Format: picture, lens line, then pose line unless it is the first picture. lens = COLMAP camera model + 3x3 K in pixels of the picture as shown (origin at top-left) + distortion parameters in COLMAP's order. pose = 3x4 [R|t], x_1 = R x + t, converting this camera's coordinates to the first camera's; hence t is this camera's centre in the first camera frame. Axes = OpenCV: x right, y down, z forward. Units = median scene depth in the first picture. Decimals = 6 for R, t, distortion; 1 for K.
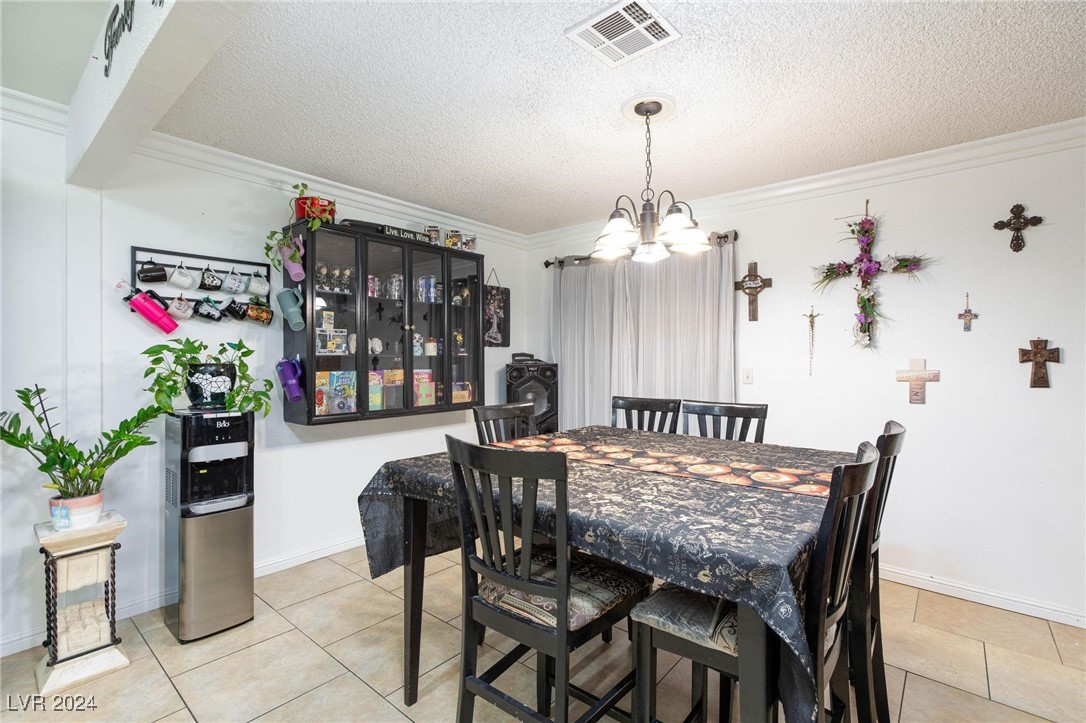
lens RADIAL K [[494.6, 0, 543.0], [0, 494.6, 361.5], [0, 0, 1]] dist [-0.002784, 0.000162]
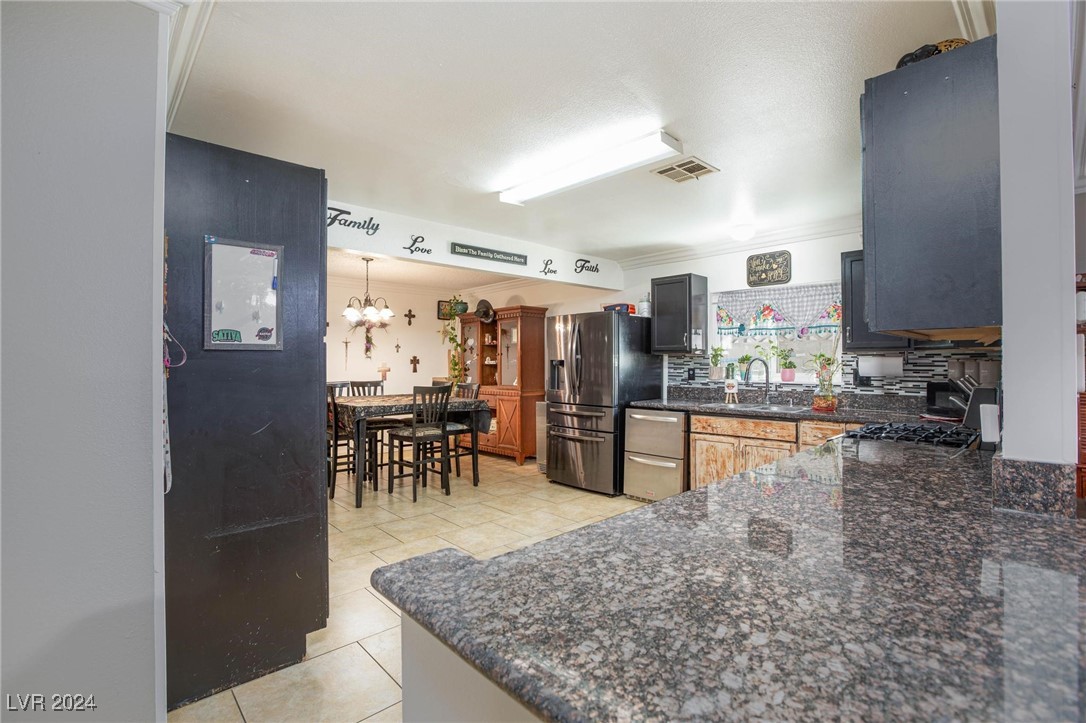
lens RADIAL K [[494.6, 0, 543.0], [0, 494.6, 361.5], [0, 0, 1]] dist [-0.002784, 0.000162]
pose [[0.140624, -0.000740, 0.990063, -1.760653], [0.003001, 0.999995, 0.000321, -0.010912], [-0.990059, 0.002926, 0.140625, -0.176149]]
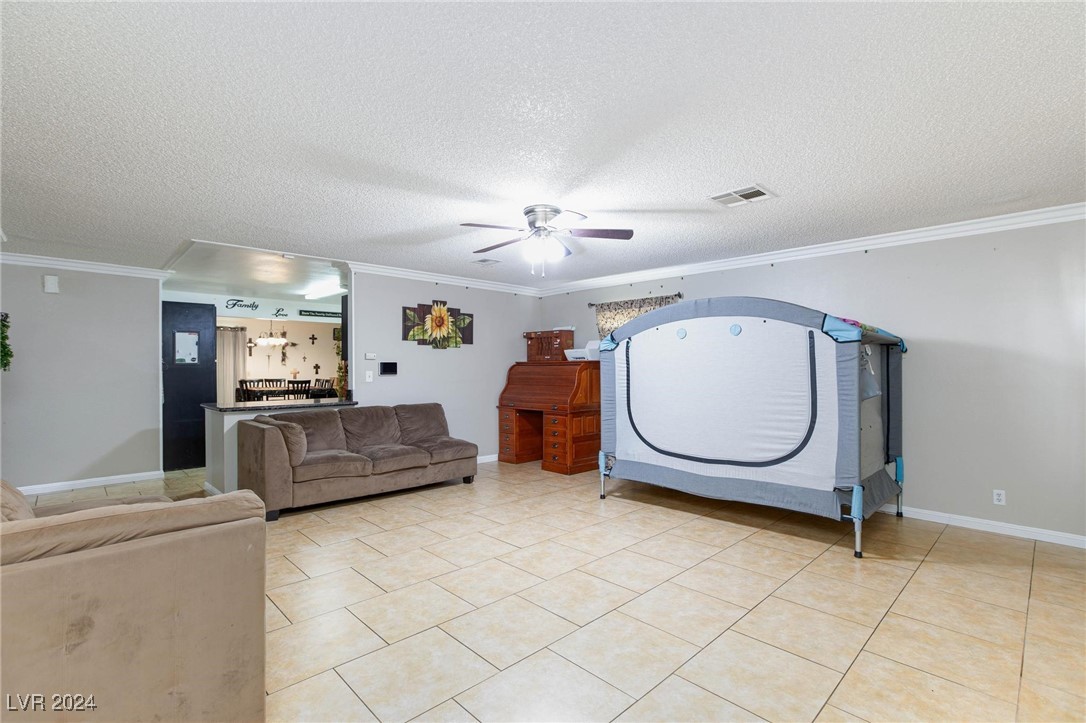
lens RADIAL K [[494.6, 0, 543.0], [0, 494.6, 361.5], [0, 0, 1]] dist [-0.002784, 0.000162]
pose [[0.123177, 0.006961, 0.992360, -3.266228], [0.007310, 0.999942, -0.007922, -0.013336], [-0.992358, 0.008230, 0.123119, -1.651313]]
